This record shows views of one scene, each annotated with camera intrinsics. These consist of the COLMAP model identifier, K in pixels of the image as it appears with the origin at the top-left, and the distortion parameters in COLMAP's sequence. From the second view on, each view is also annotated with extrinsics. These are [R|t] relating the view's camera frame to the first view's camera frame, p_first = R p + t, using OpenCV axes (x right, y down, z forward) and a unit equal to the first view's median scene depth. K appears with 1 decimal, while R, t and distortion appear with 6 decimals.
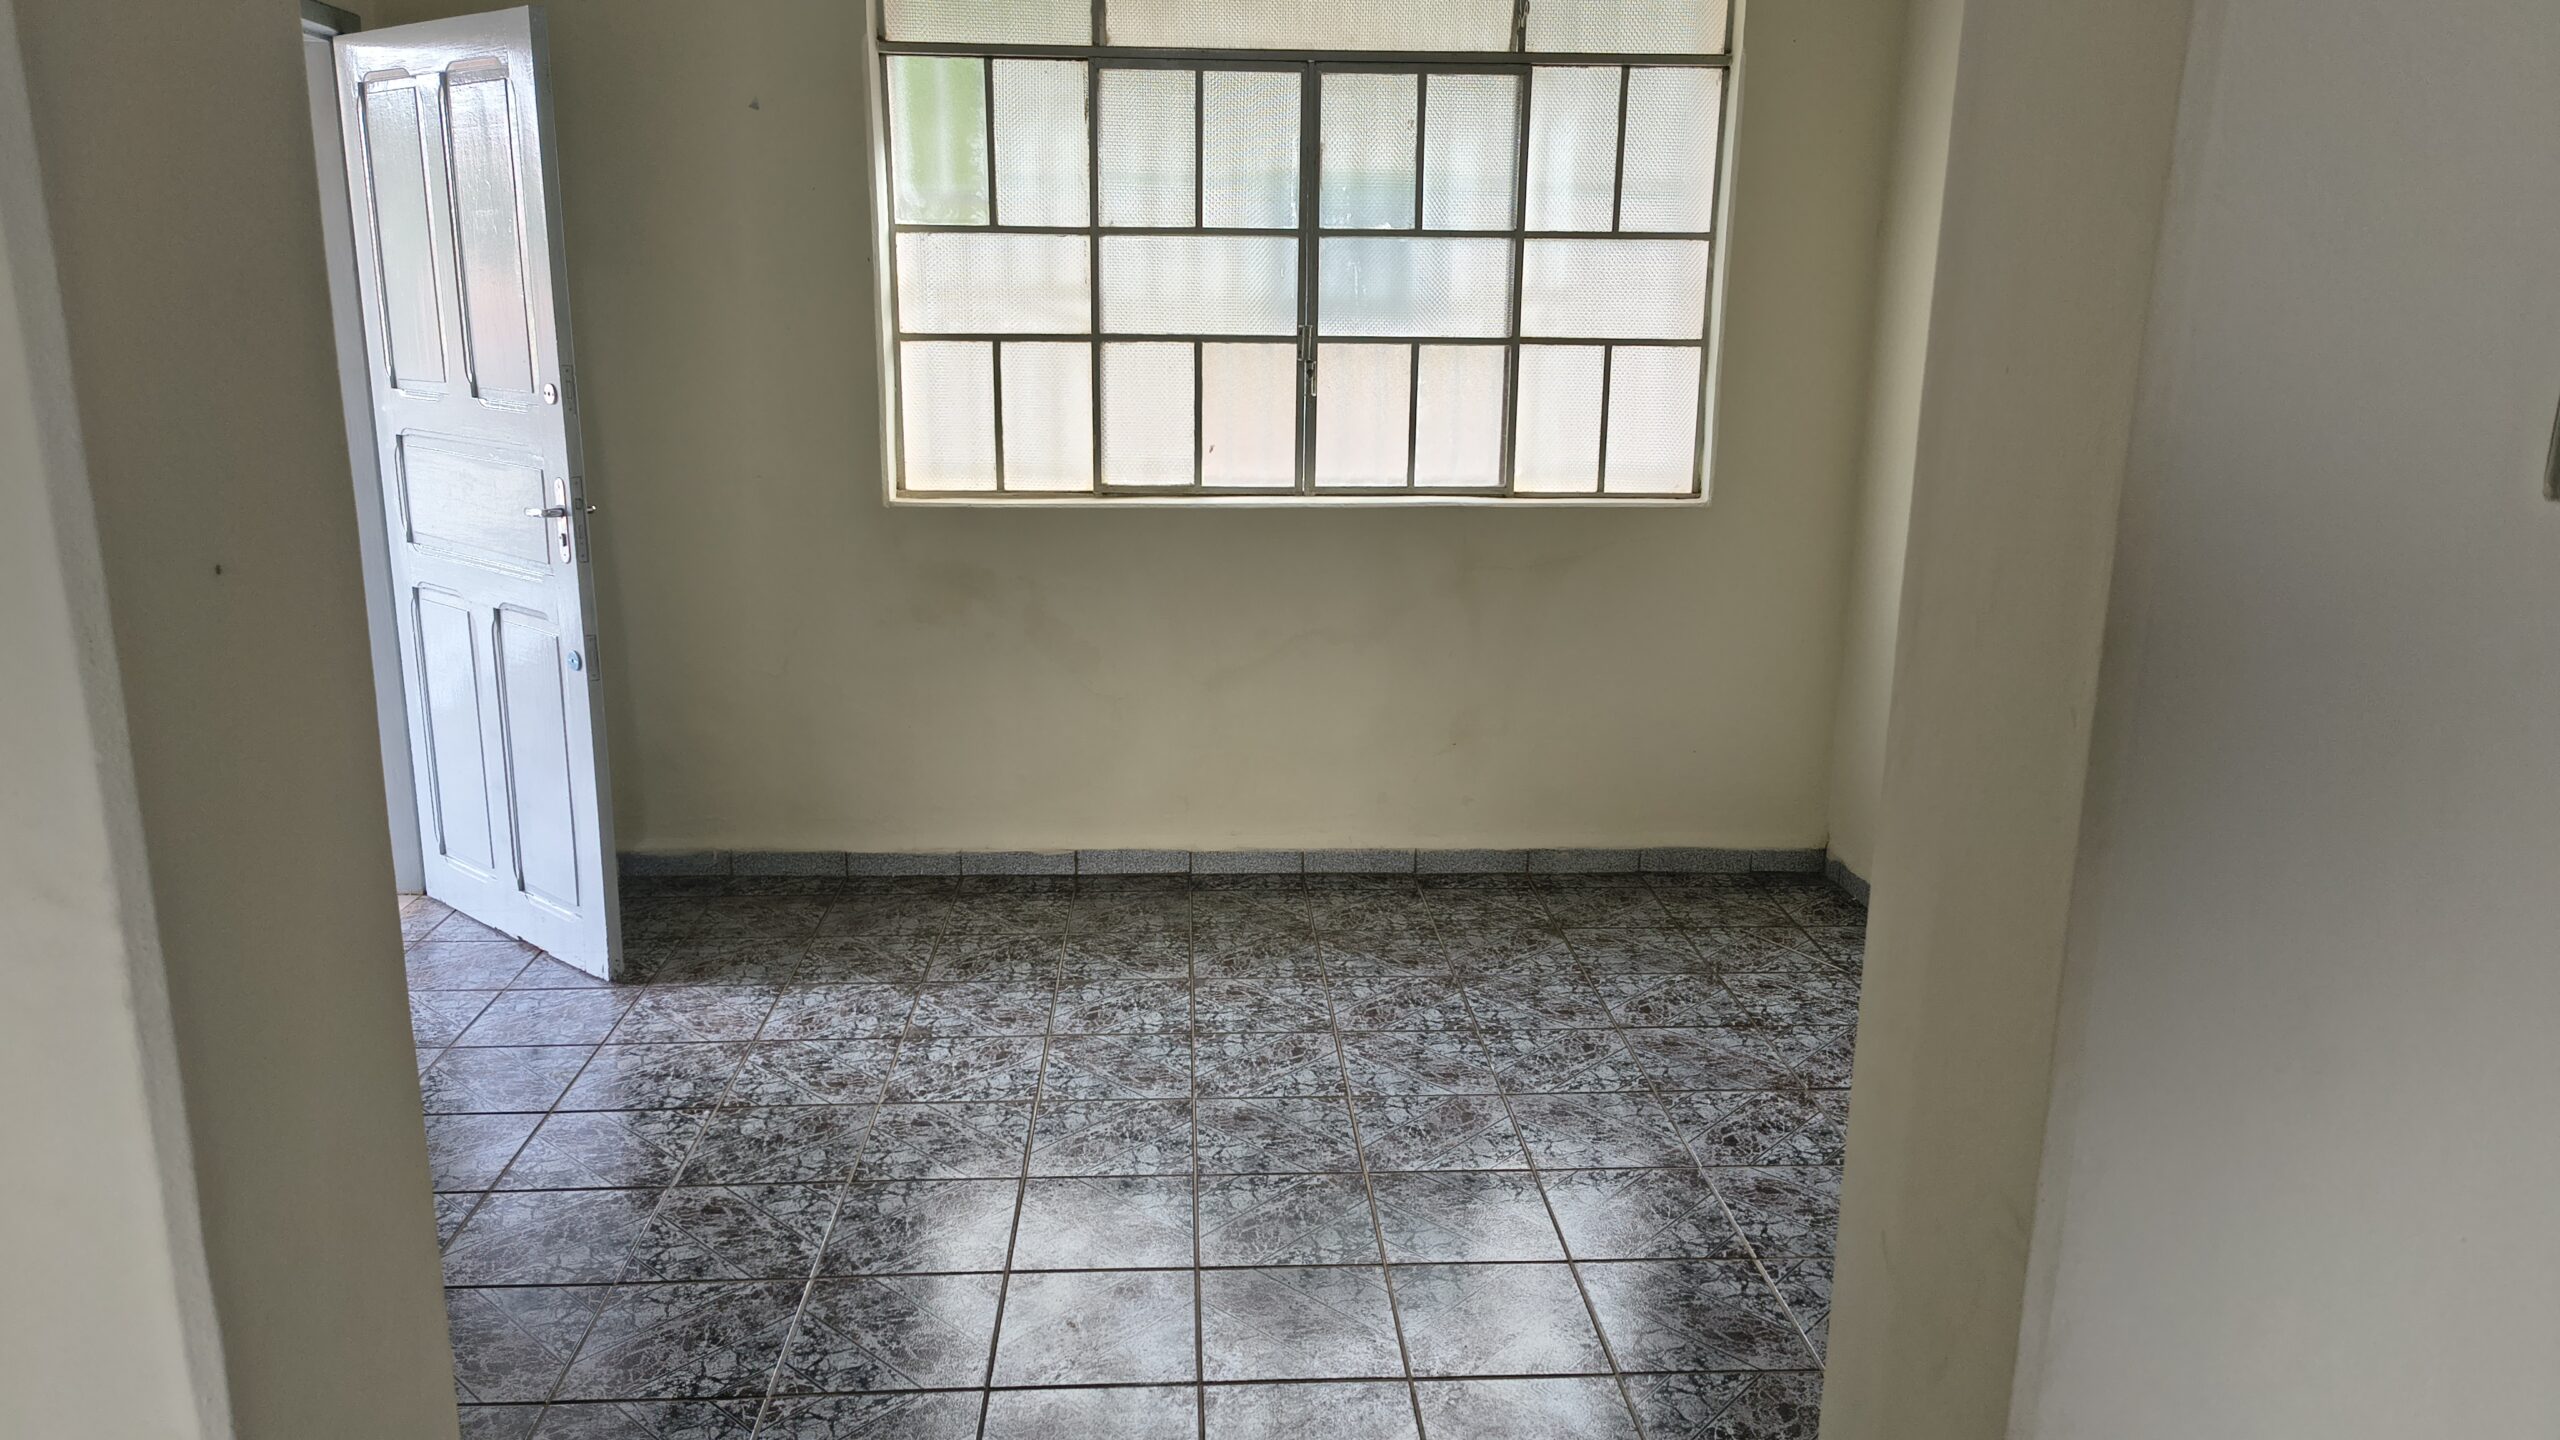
lens RADIAL K [[1744.7, 0, 1296.8], [0, 1744.7, 720.0], [0, 0, 1]] dist [0.035416, -0.019524]
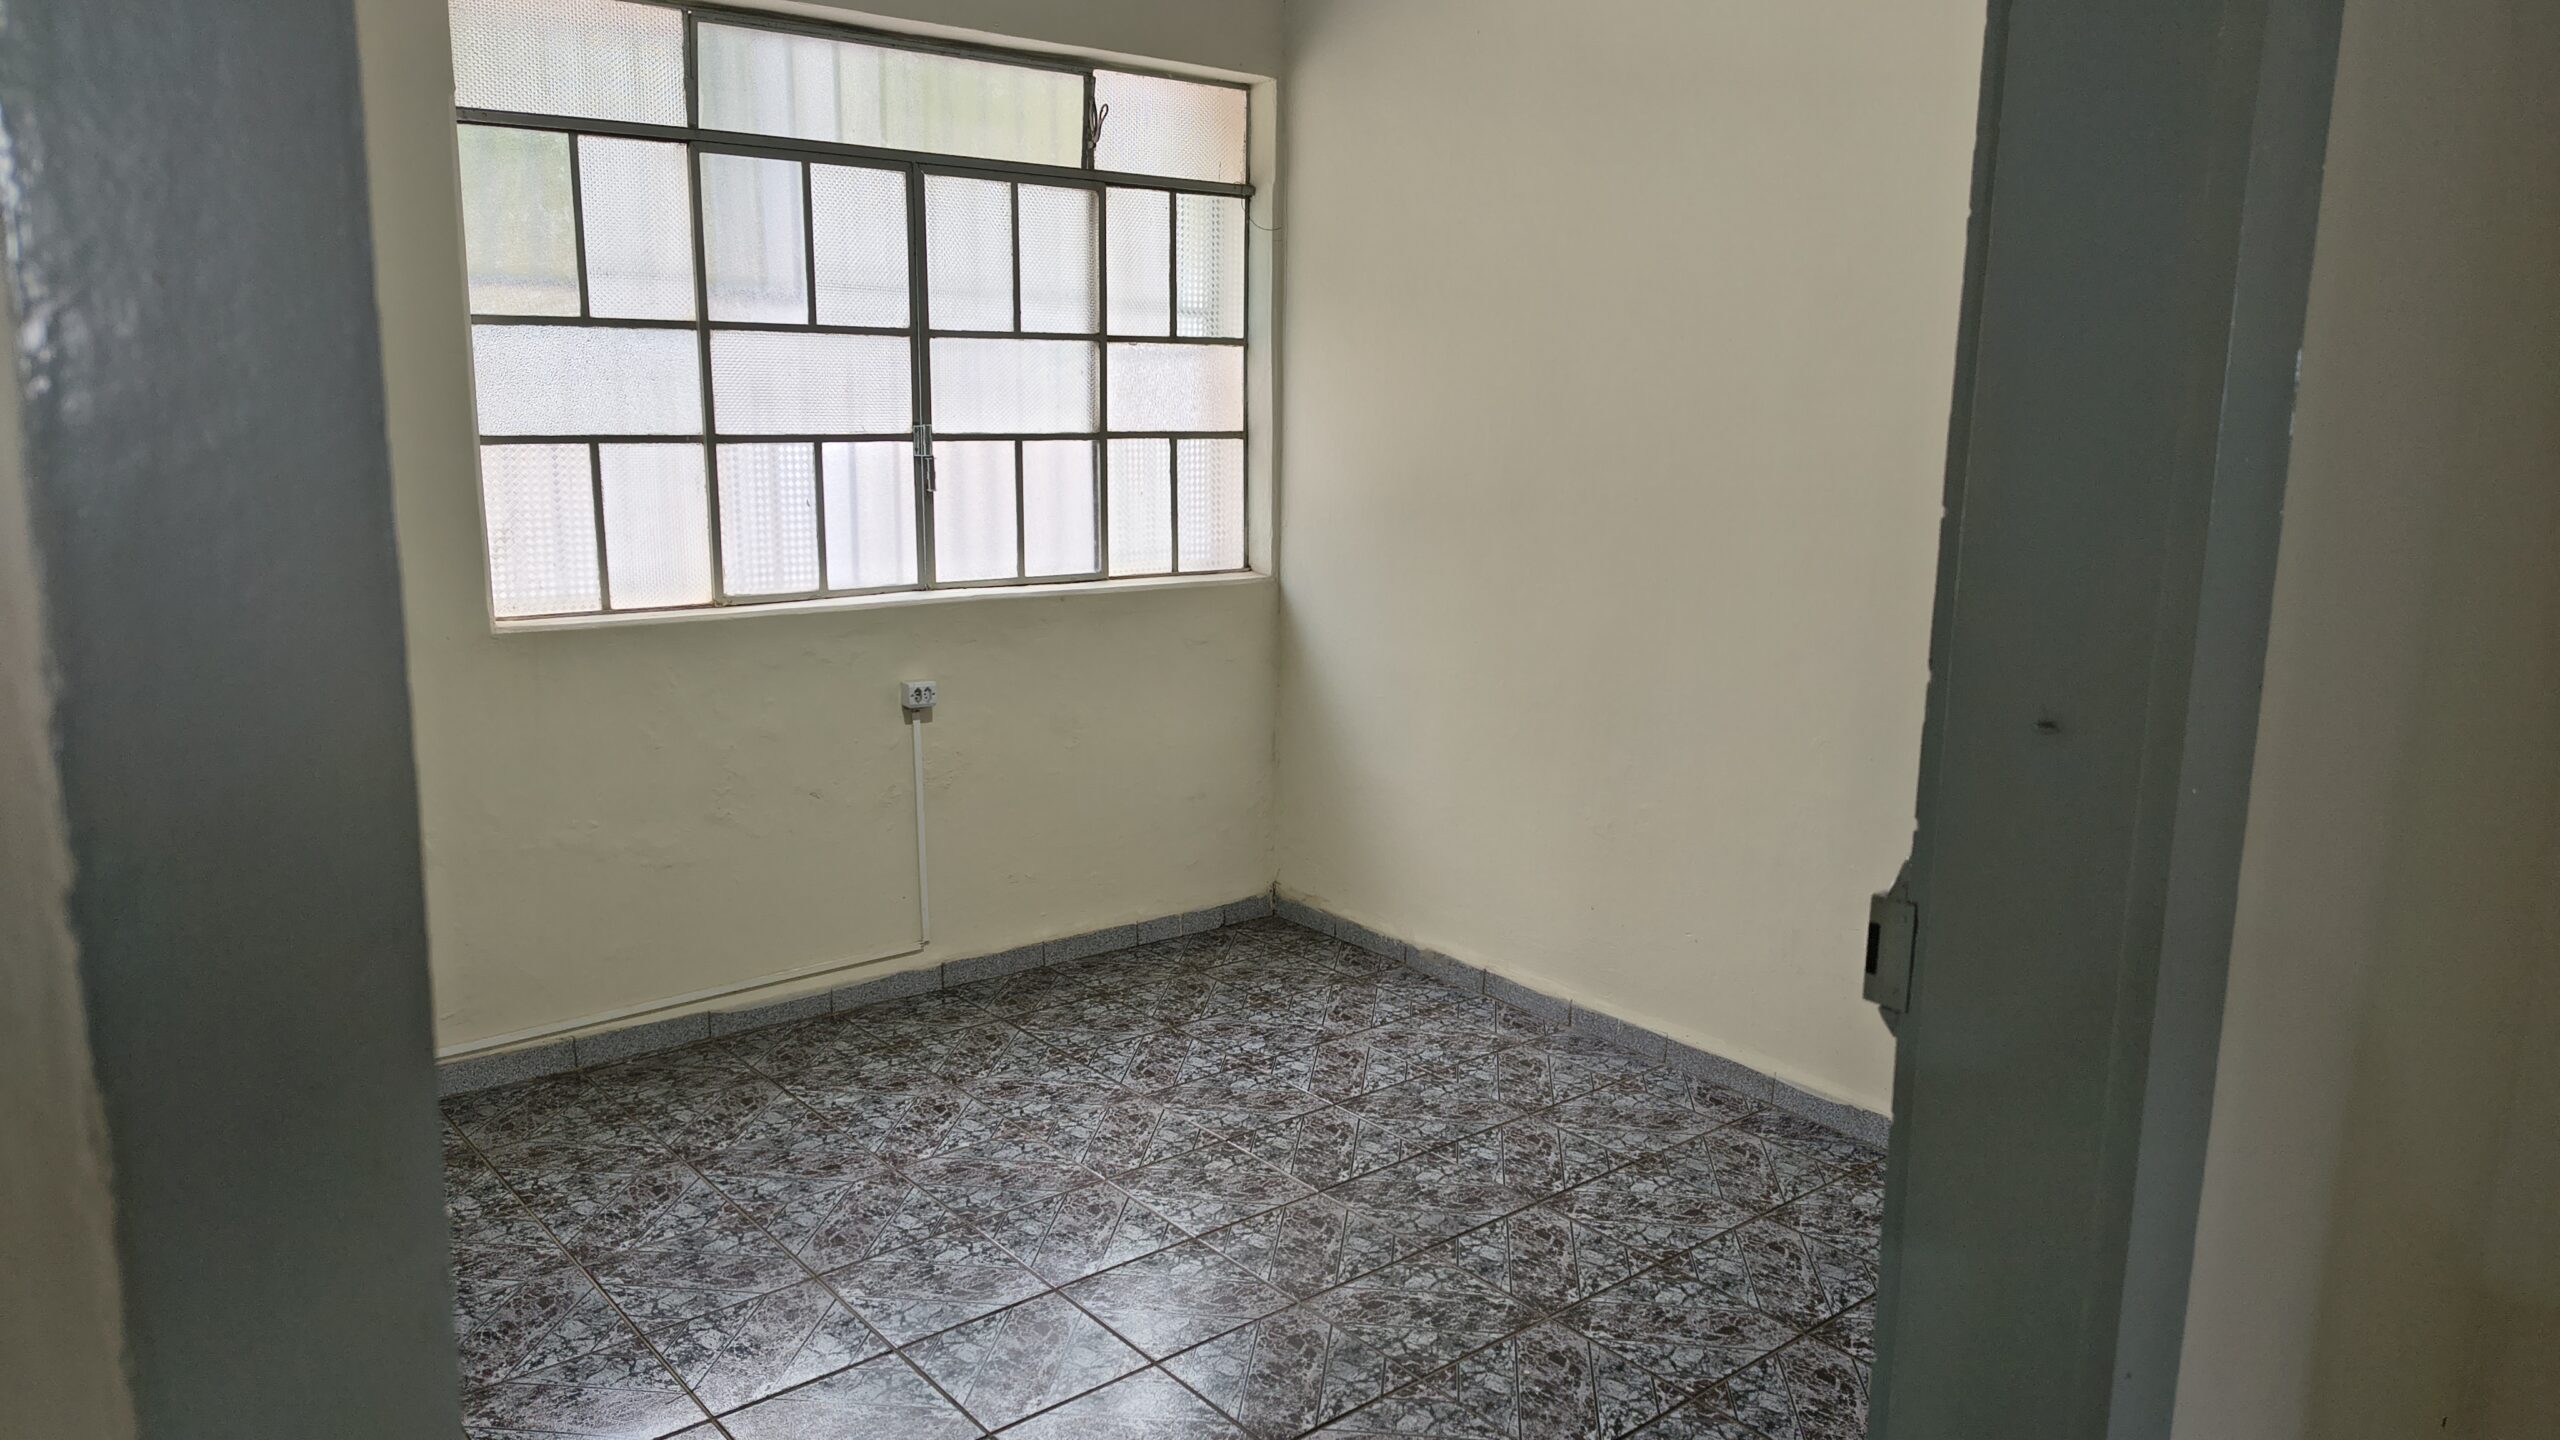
lens RADIAL K [[1744.7, 0, 1358.3], [0, 1744.7, 759.9], [0, 0, 1]] dist [0.035416, -0.019524]
pose [[0.795820, -0.125812, 0.592319, -0.411564], [0.143649, 0.989480, 0.017170, -0.016044], [-0.588248, 0.071422, 0.805520, 0.057569]]
